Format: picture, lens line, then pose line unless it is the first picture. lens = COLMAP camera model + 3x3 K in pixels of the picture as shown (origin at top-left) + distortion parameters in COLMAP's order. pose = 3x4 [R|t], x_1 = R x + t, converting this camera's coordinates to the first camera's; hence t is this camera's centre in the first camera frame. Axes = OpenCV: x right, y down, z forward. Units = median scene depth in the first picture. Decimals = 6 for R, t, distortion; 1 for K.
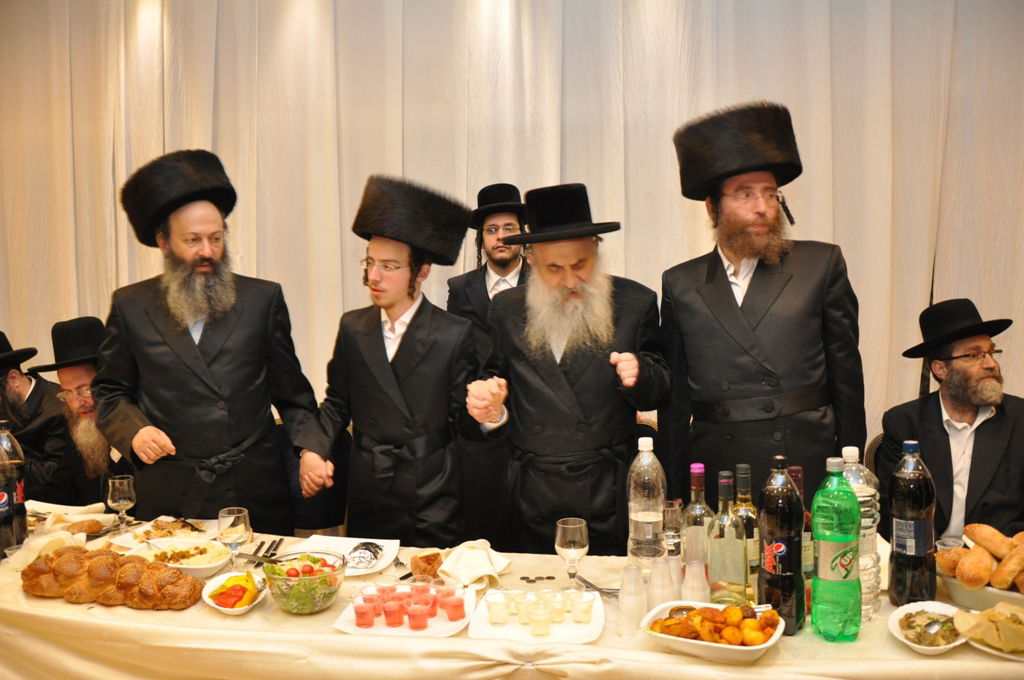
lens RADIAL K [[786.4, 0, 509.3], [0, 786.4, 335.9], [0, 0, 1]] dist [-0.101054, 0.032843]
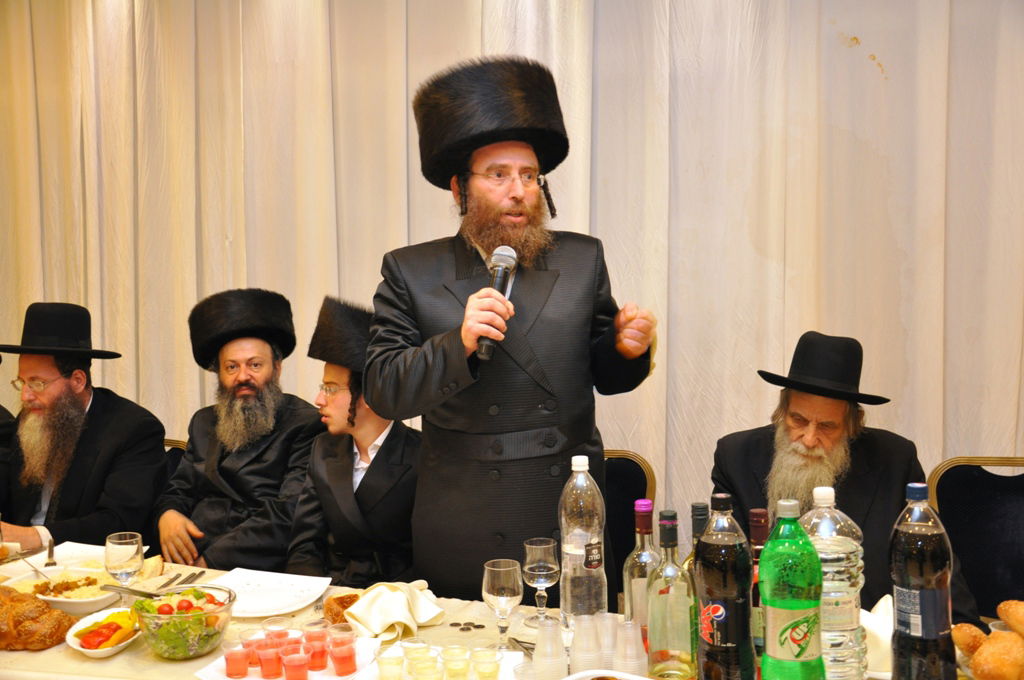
lens RADIAL K [[956.1, 0, 511.3], [0, 956.1, 337.4], [0, 0, 1]] dist [0.018932, 0.000000]
pose [[0.989224, 0.011795, -0.145932, 0.256859], [-0.011432, 0.999929, 0.003329, -0.006740], [0.145961, -0.001625, 0.989289, -0.004018]]
